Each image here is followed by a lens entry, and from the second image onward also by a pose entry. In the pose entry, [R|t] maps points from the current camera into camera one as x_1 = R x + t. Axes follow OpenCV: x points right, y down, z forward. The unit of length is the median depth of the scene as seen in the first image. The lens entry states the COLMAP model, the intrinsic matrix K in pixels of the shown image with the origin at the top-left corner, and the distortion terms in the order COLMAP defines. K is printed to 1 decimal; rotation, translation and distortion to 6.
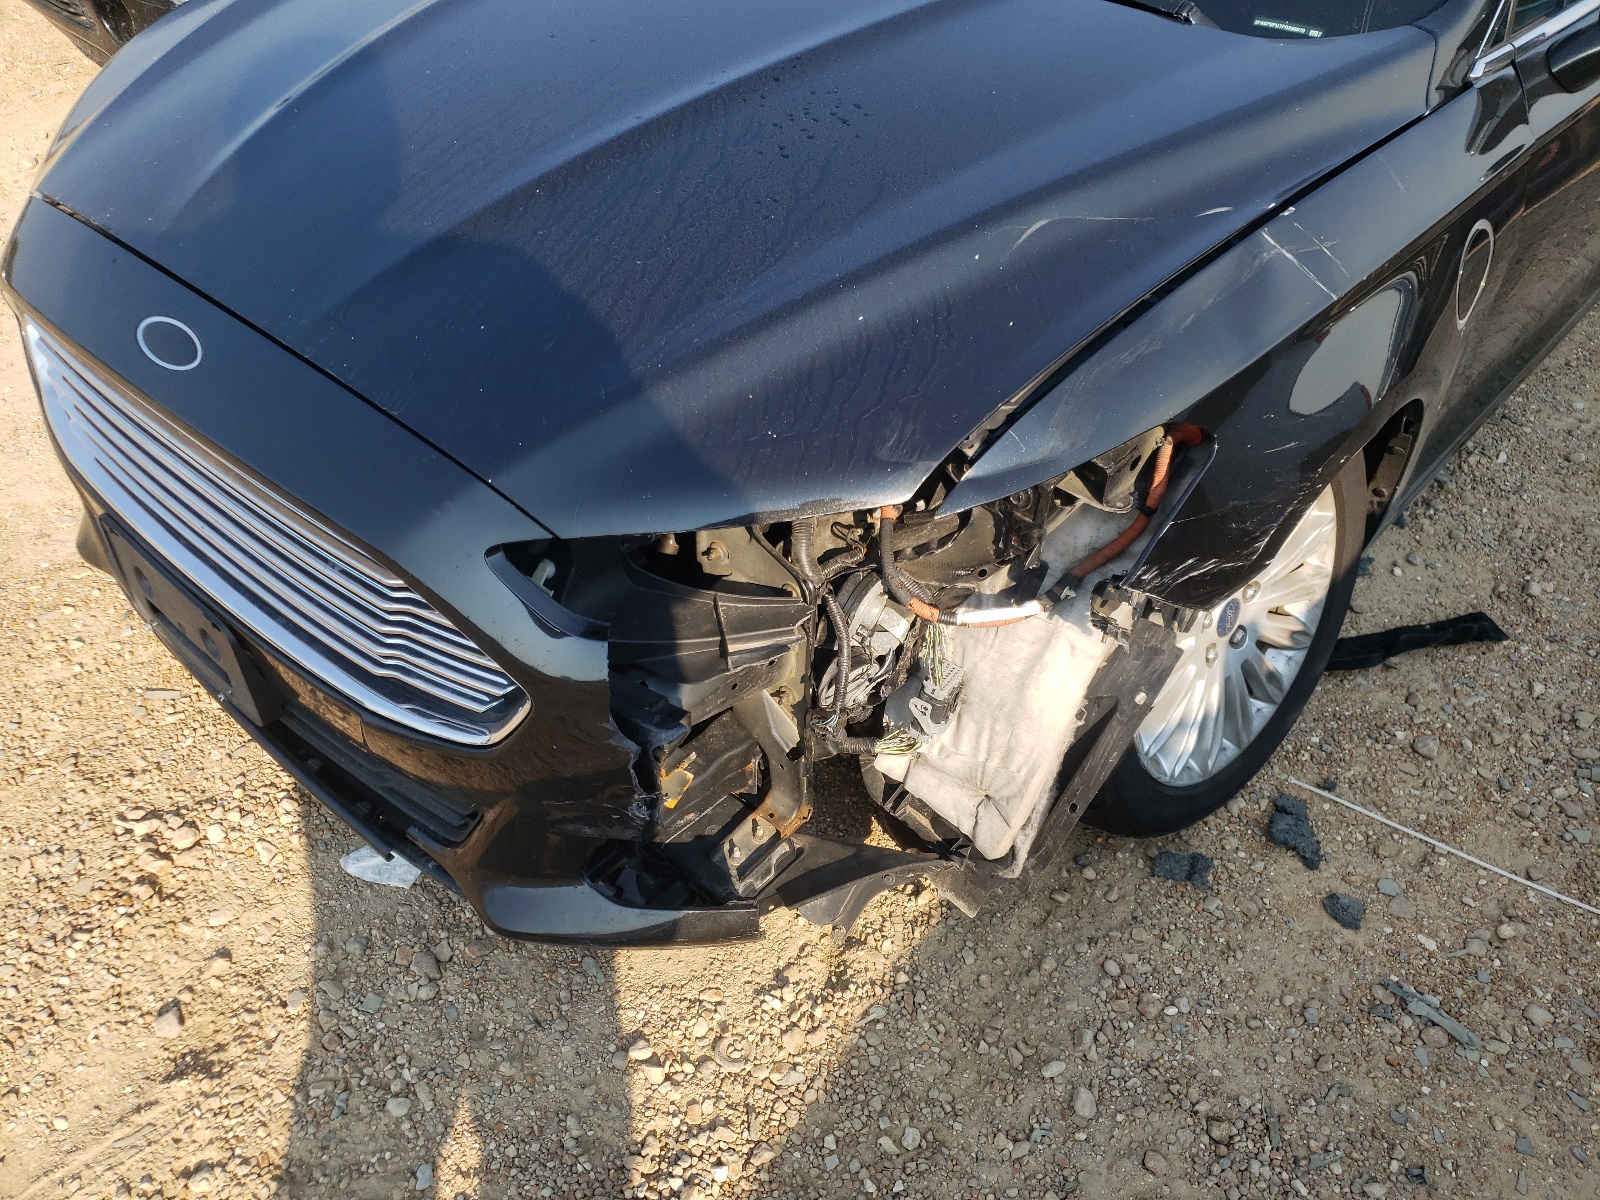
lens RADIAL K [[1203.2, 0, 804.7], [0, 1203.2, 598.4], [0, 0, 1]] dist [0.014440, -0.003810]
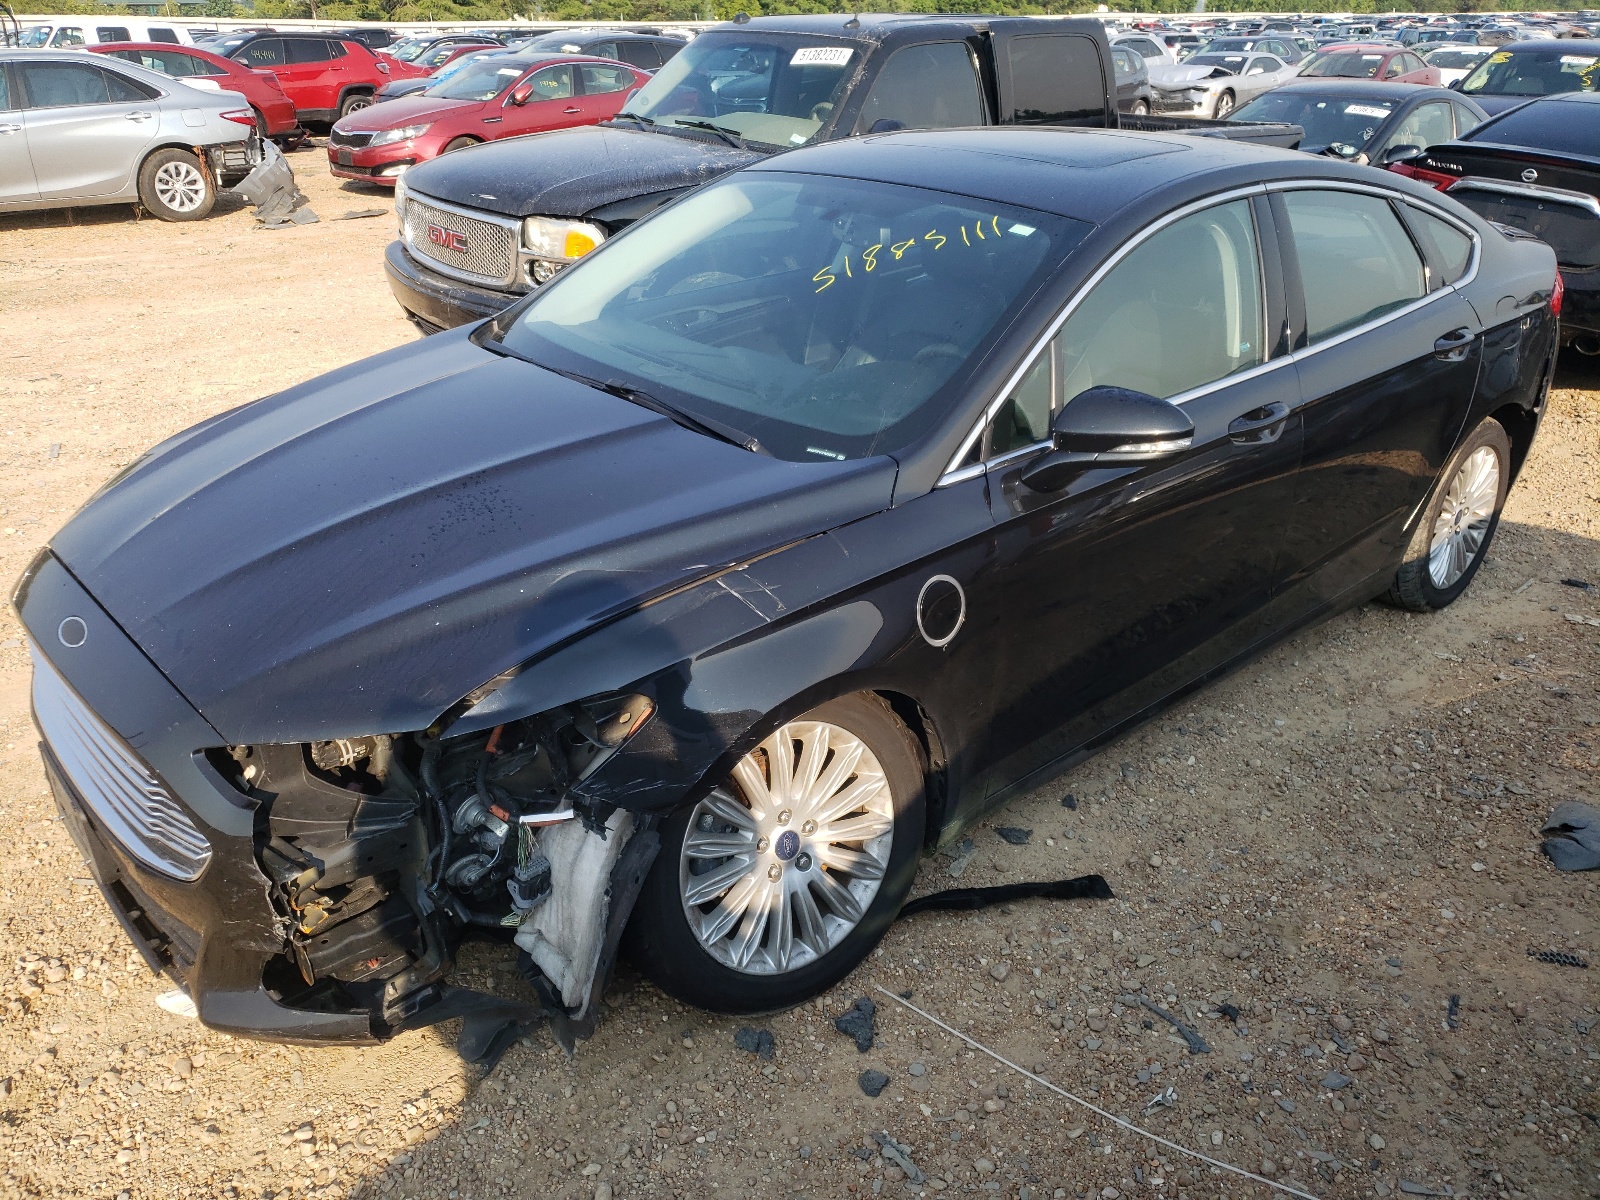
lens RADIAL K [[1203.2, 0, 795.3], [0, 1203.2, 597.3], [0, 0, 1]] dist [0.014440, -0.003810]
pose [[0.993697, 0.025095, -0.109256, 0.522769], [-0.052431, 0.965493, -0.255097, 0.094303], [0.099084, 0.259218, 0.960723, -0.416747]]
